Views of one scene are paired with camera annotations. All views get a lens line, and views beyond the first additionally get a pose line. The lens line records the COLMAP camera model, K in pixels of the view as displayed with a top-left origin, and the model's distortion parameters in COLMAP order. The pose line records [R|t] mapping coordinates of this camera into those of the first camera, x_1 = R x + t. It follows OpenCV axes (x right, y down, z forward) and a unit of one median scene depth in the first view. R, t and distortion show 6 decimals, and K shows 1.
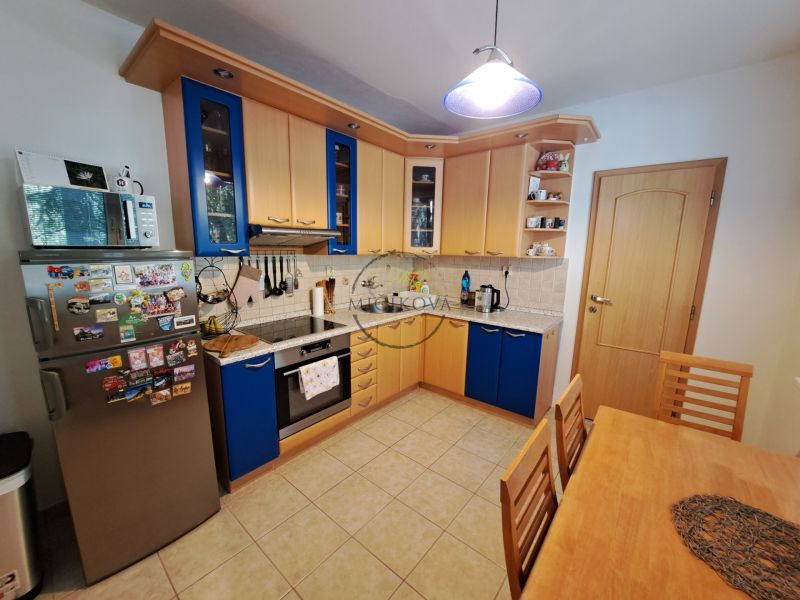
lens RADIAL K [[318.5, 0, 393.8], [0, 318.5, 302.7], [0, 0, 1]] dist [-0.016765, -0.000055]
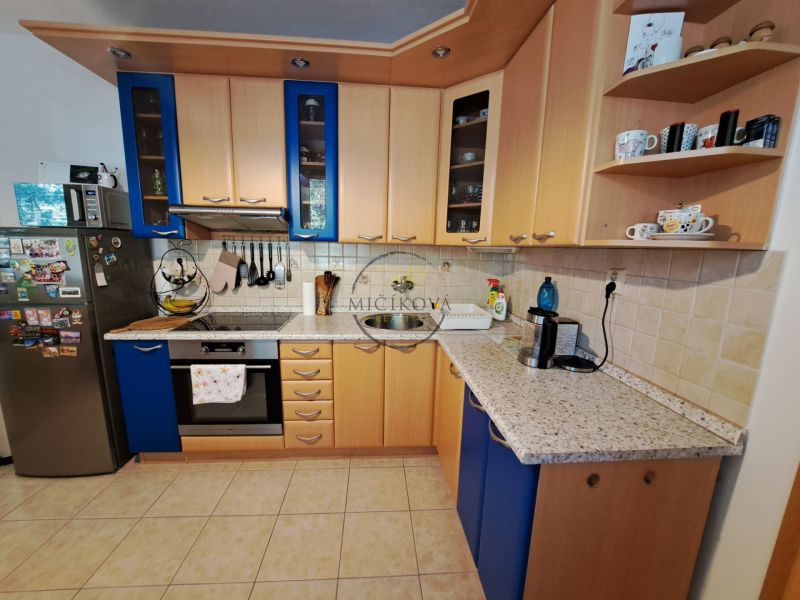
lens RADIAL K [[318.5, 0, 398.5], [0, 318.5, 303.2], [0, 0, 1]] dist [-0.016765, -0.000055]
pose [[0.696750, 0.125176, -0.706307, 0.694373], [-0.135427, 0.989903, 0.041842, -0.078063], [0.704414, 0.066500, 0.706668, 0.769713]]
